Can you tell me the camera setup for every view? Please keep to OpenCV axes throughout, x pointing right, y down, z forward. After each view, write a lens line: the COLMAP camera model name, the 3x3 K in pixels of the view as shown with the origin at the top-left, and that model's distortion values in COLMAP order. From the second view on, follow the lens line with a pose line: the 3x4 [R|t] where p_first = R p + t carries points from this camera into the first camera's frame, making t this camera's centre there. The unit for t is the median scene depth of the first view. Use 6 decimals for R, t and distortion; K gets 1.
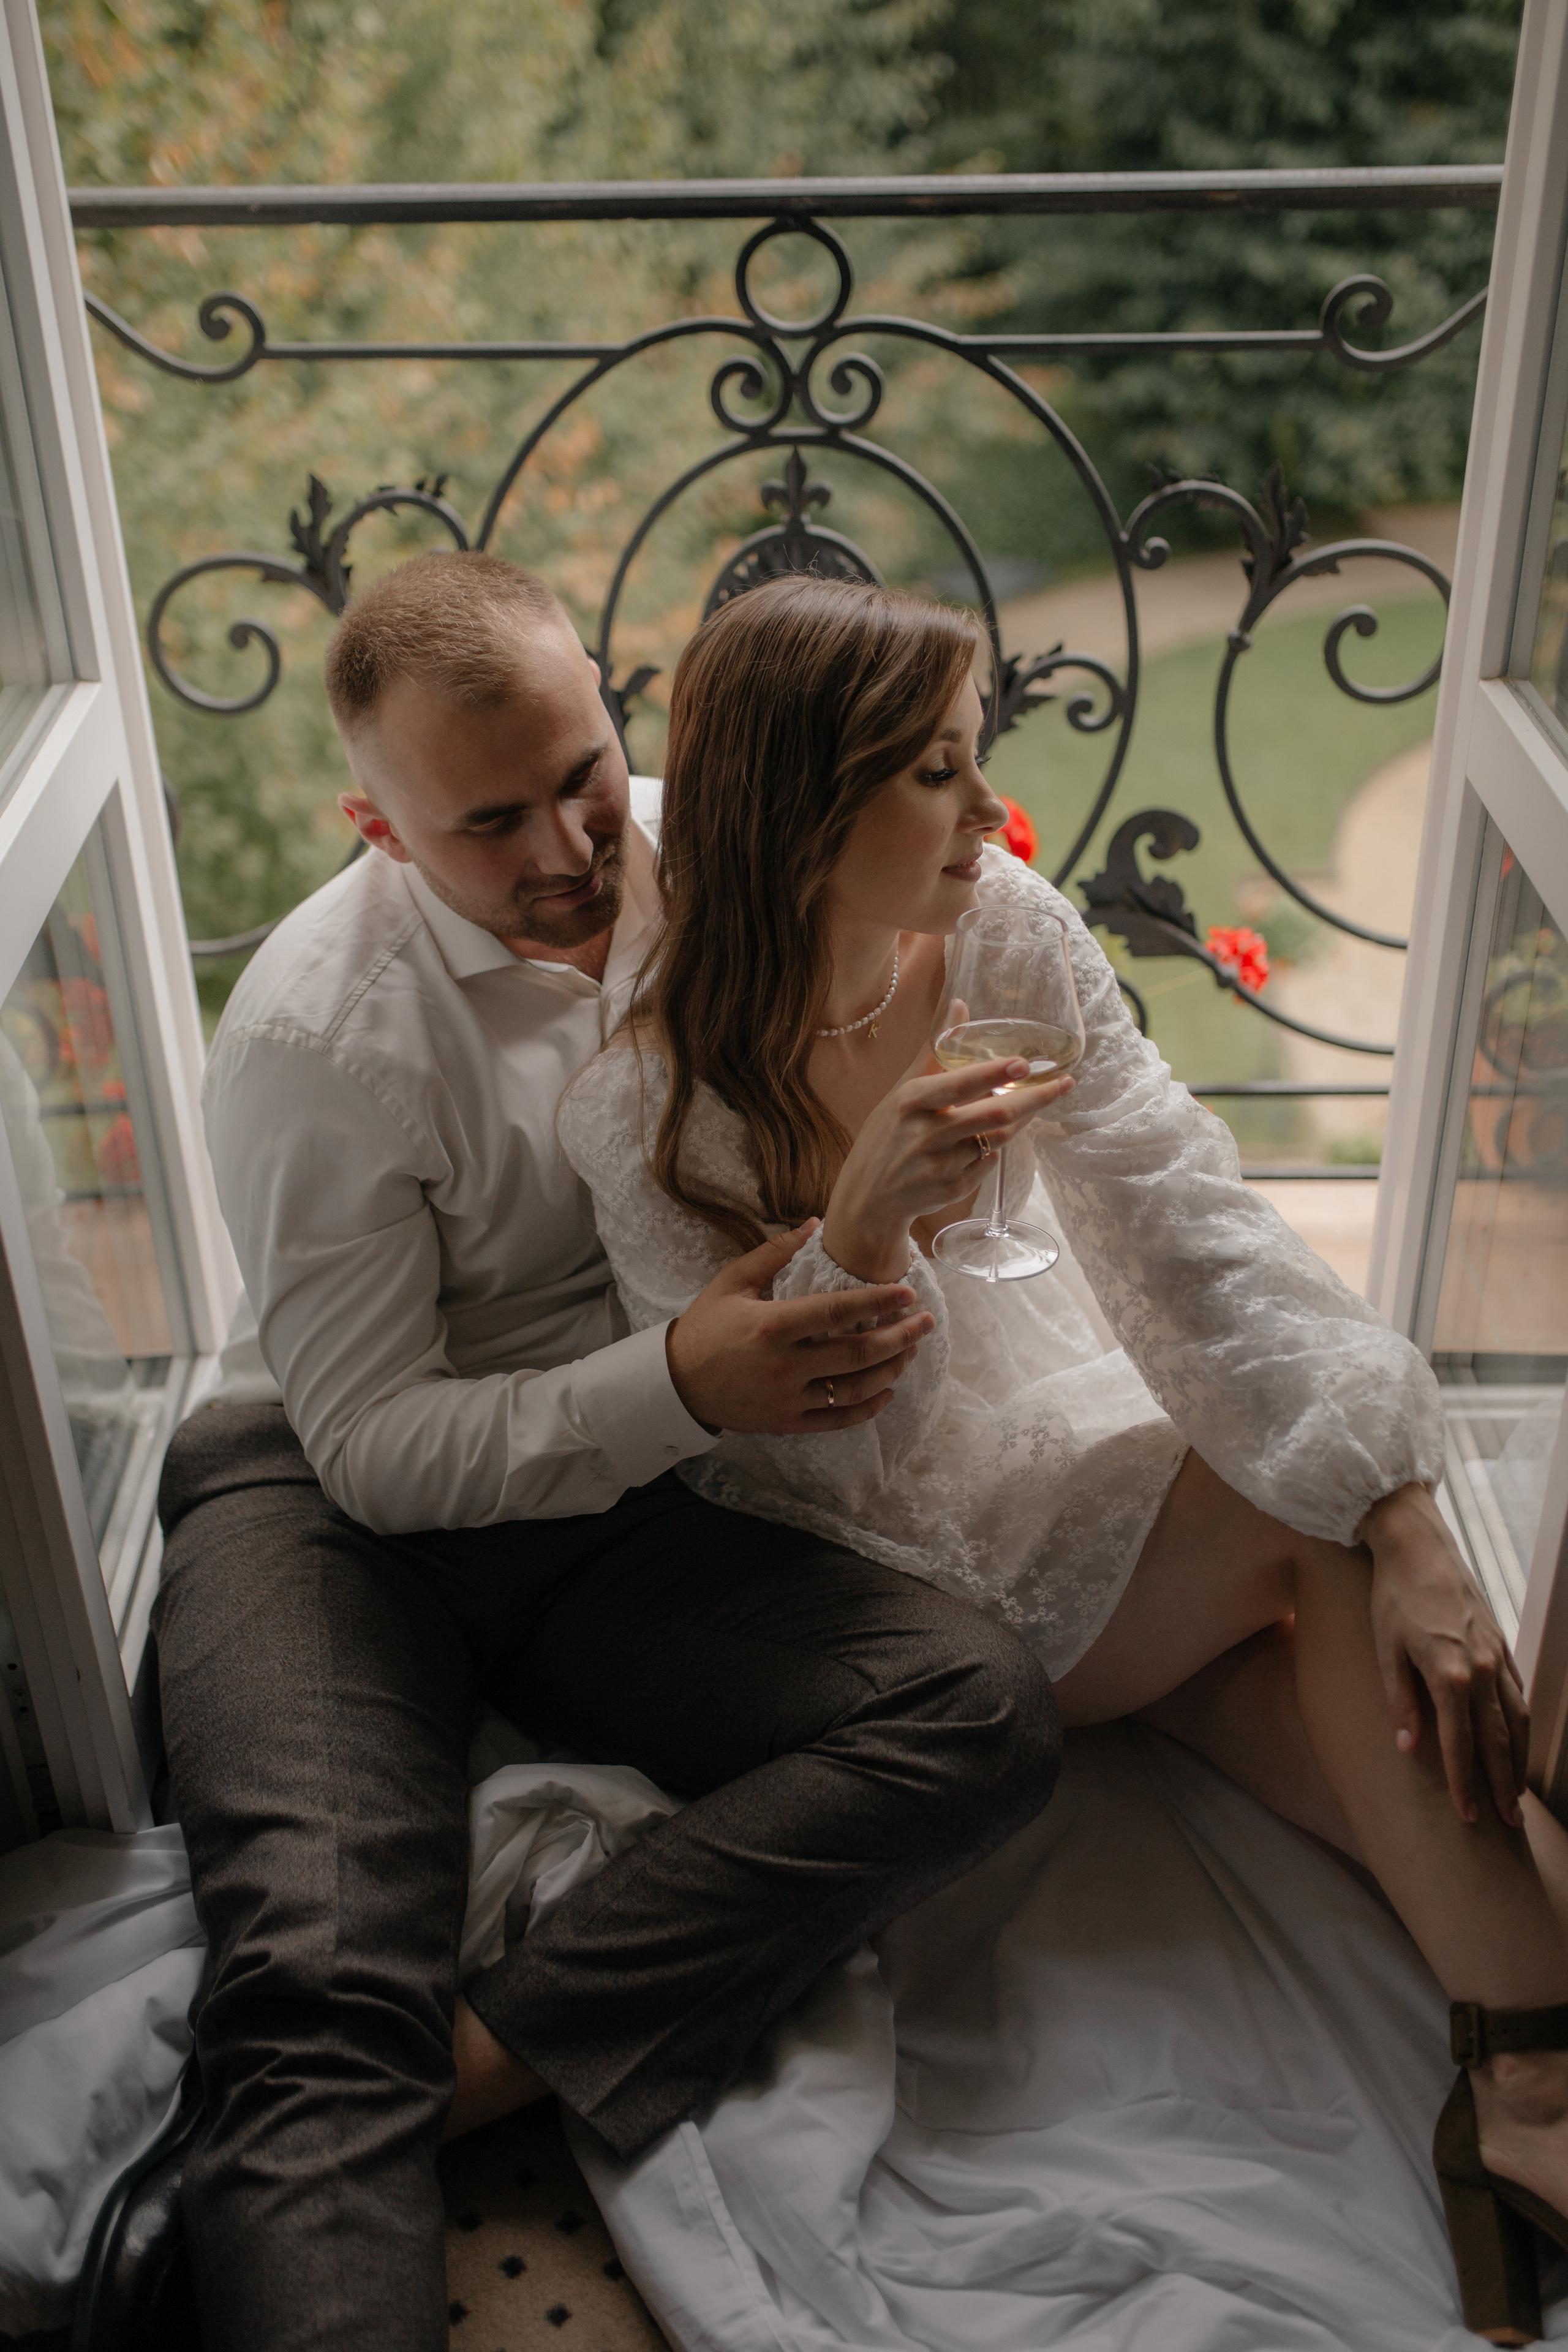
lens RADIAL K [[2354.9, 0, 784.0], [0, 2354.9, 1176.0], [0, 0, 1]] dist [-0.010346, -0.013533]
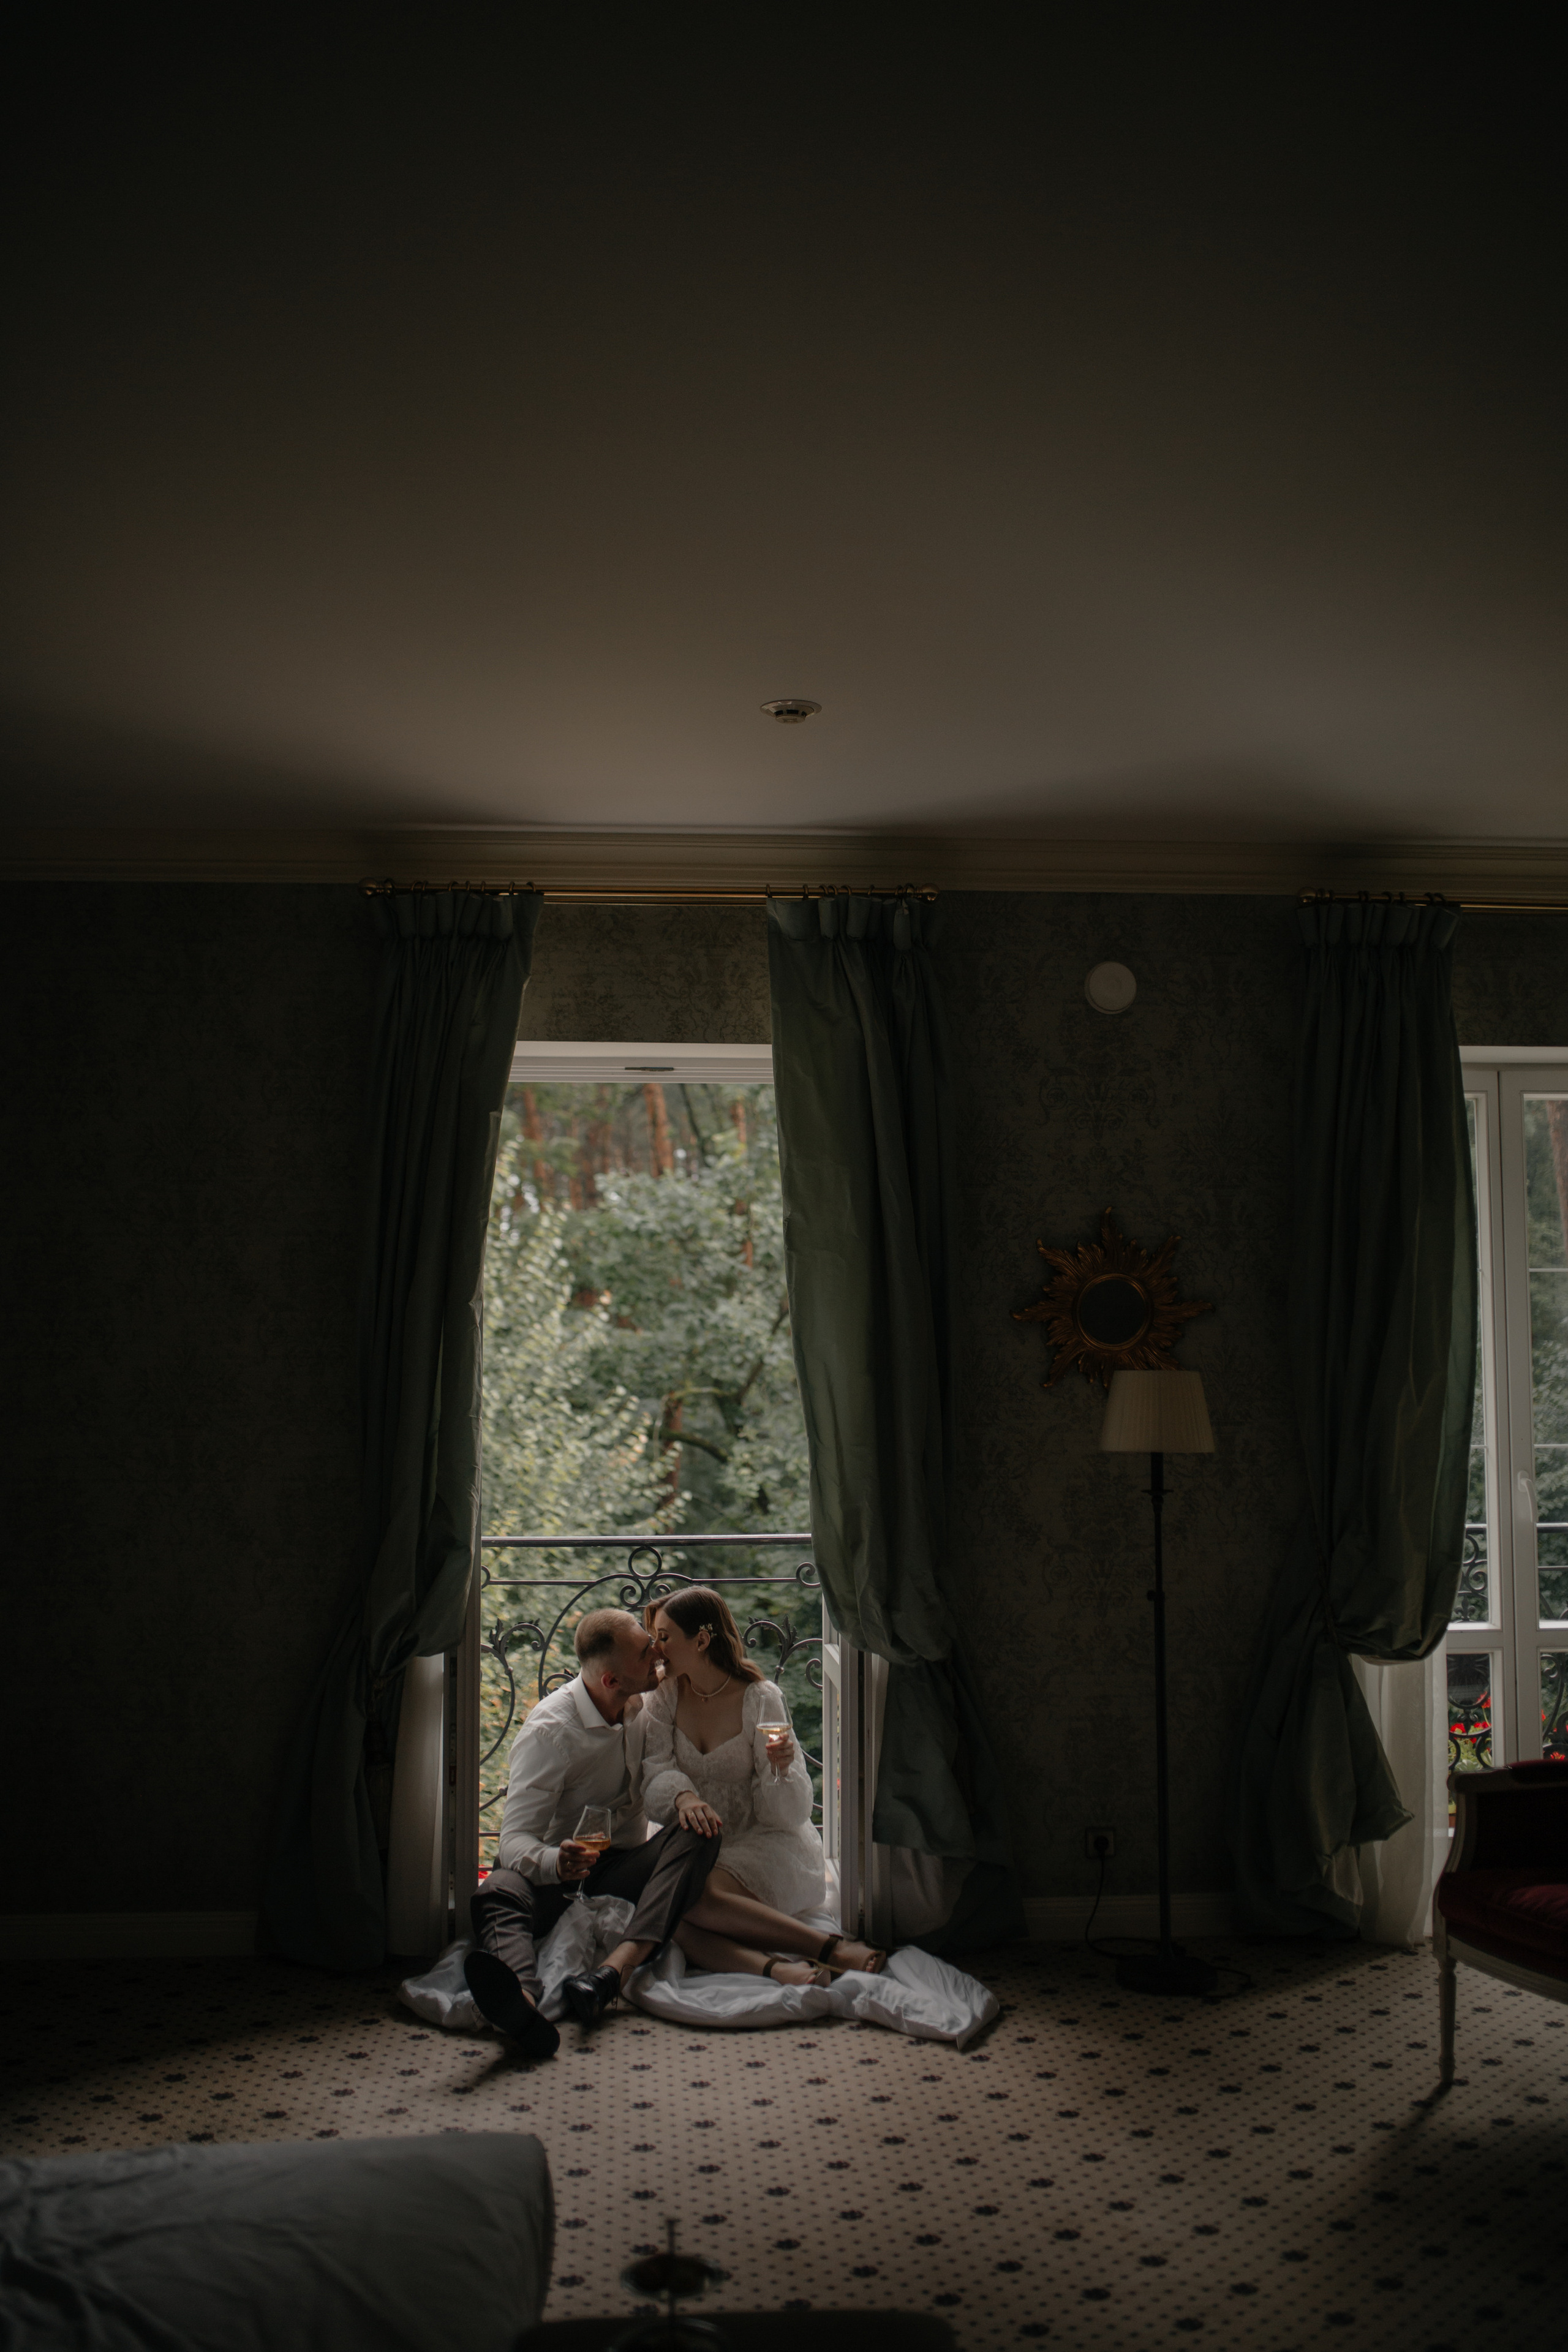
lens RADIAL K [[2354.9, 0, 784.0], [0, 2354.9, 1176.0], [0, 0, 1]] dist [-0.010346, -0.013533]
pose [[0.994460, 0.025382, 0.102004, -0.155598], [0.037854, 0.818818, -0.572804, 1.112950], [-0.098061, 0.573492, 0.813321, -2.106781]]
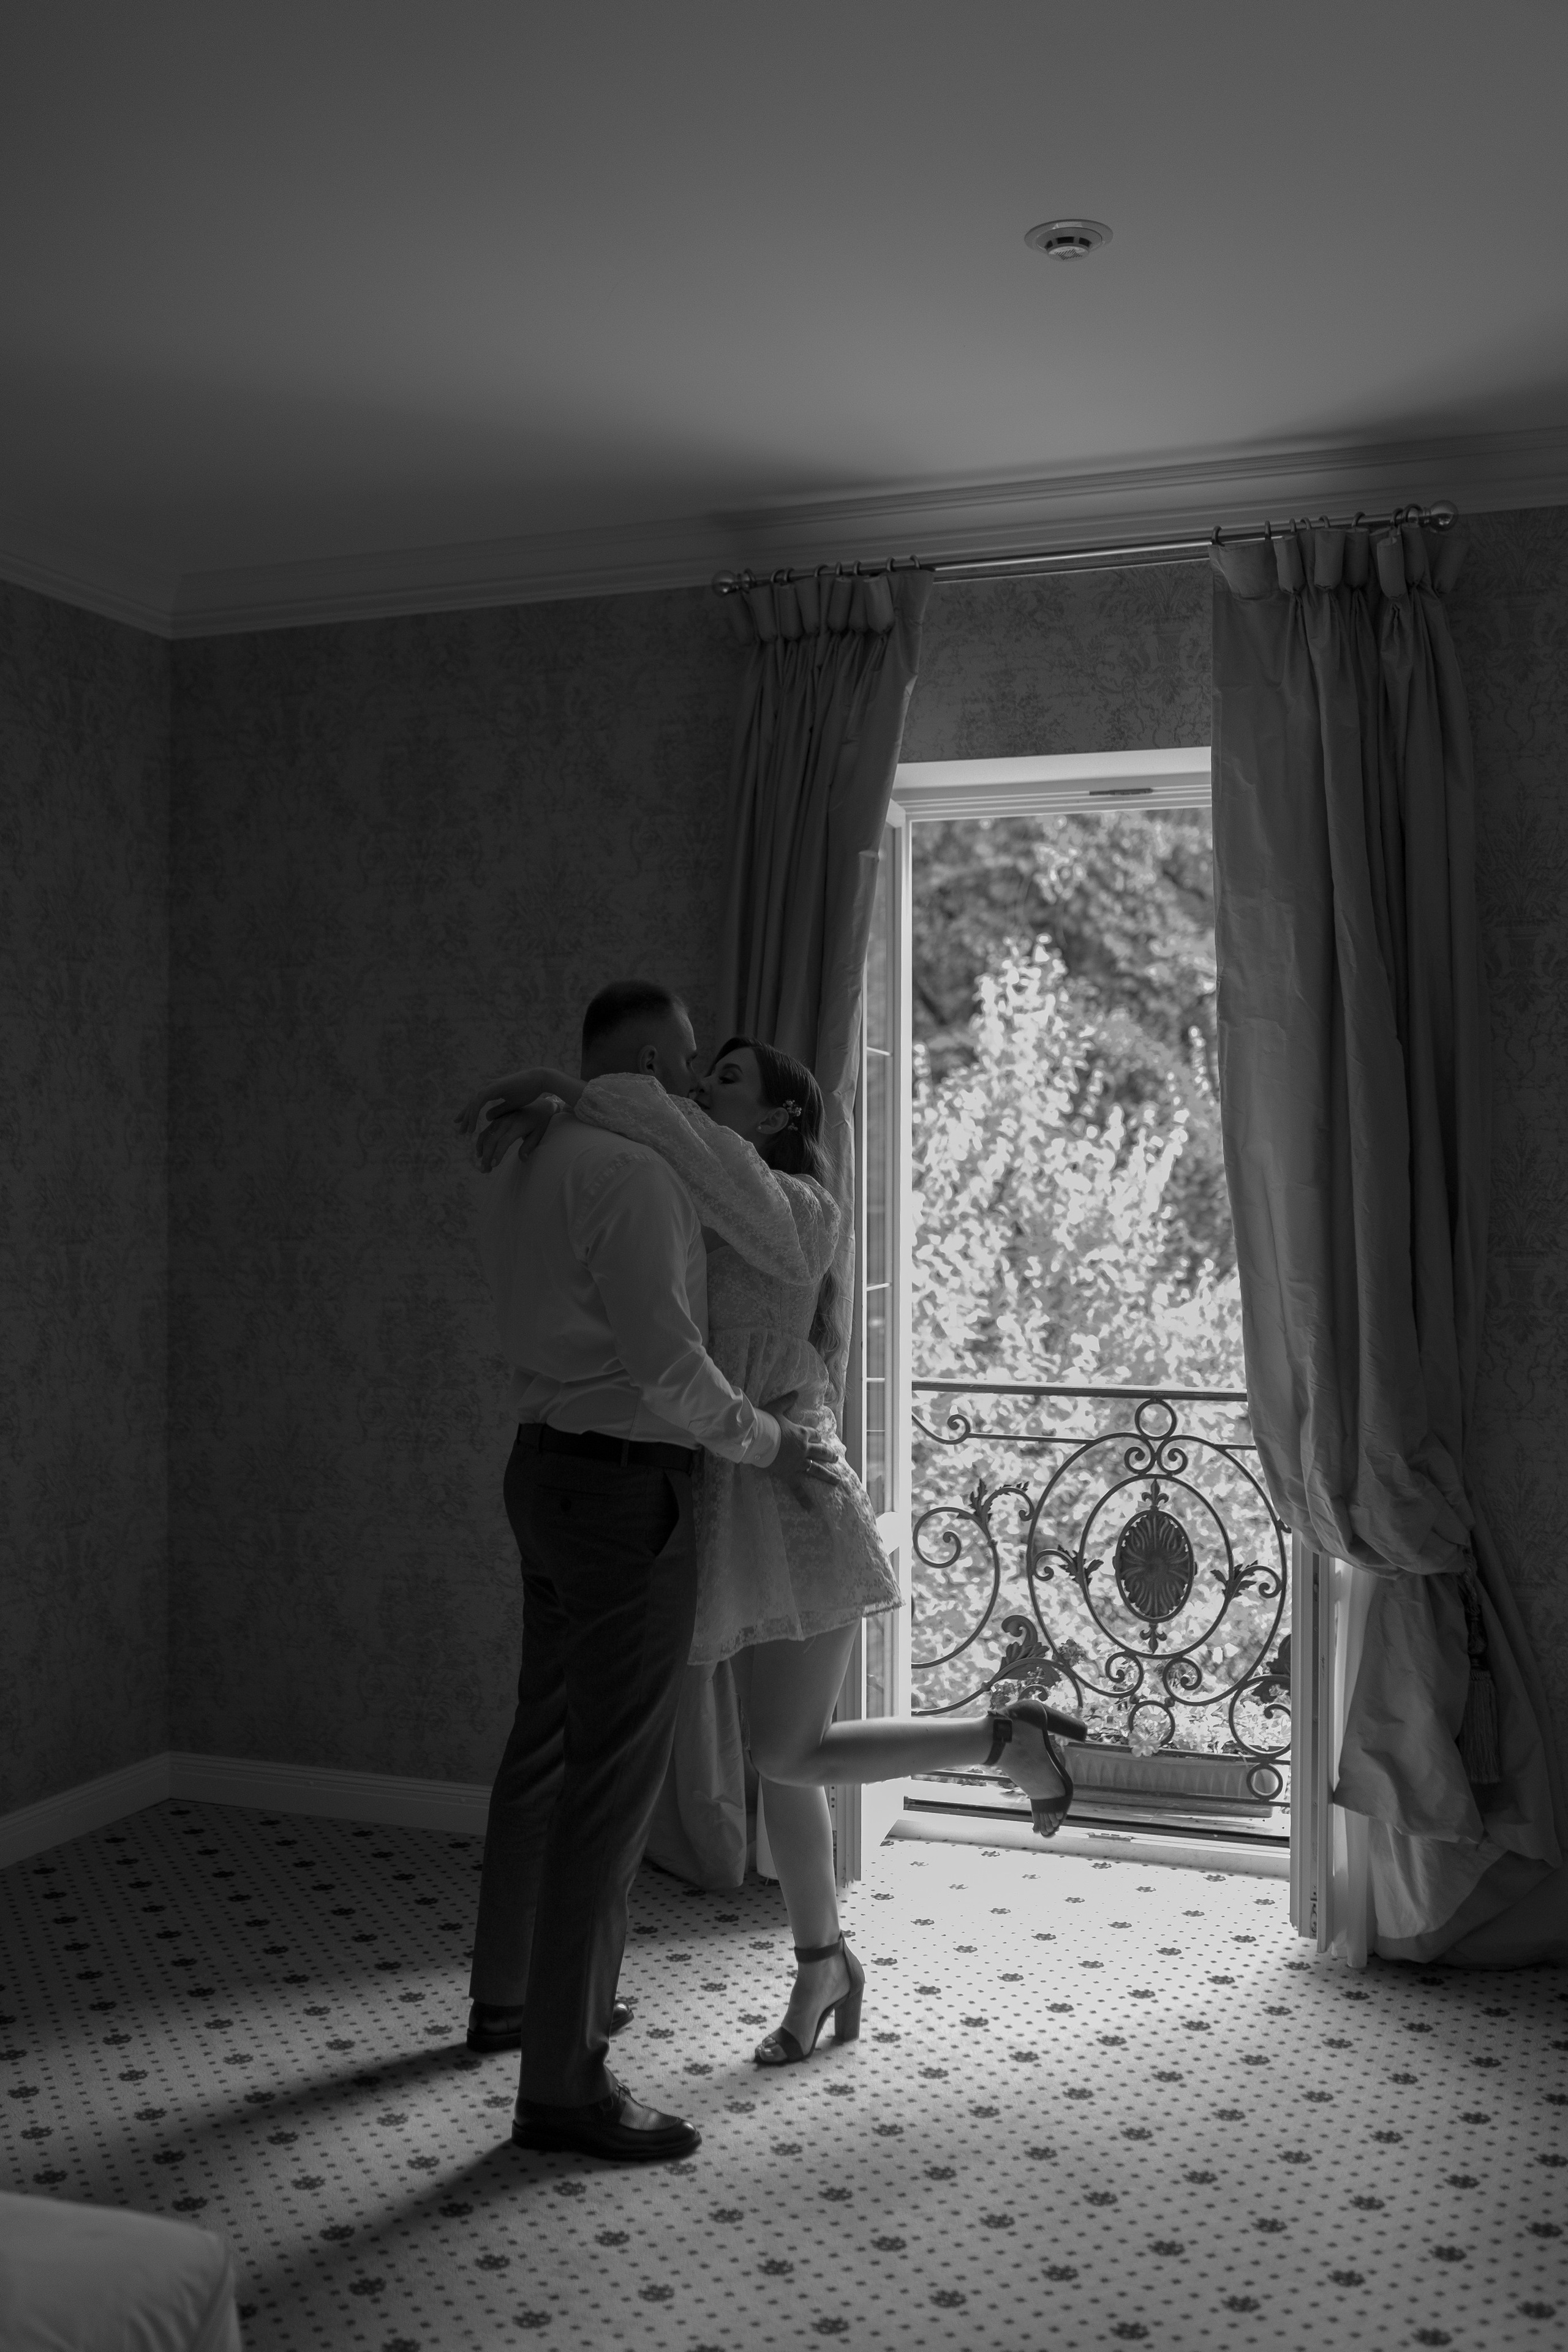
lens RADIAL K [[2382.1, 0, 796.4], [0, 2382.1, 1178.1], [0, 0, 1]] dist [-0.068097, 0.200820]
pose [[0.944294, 0.020853, -0.328441, 0.500989], [-0.184413, 0.860118, -0.475594, 0.760144], [0.272580, 0.509669, 0.816050, -1.500091]]
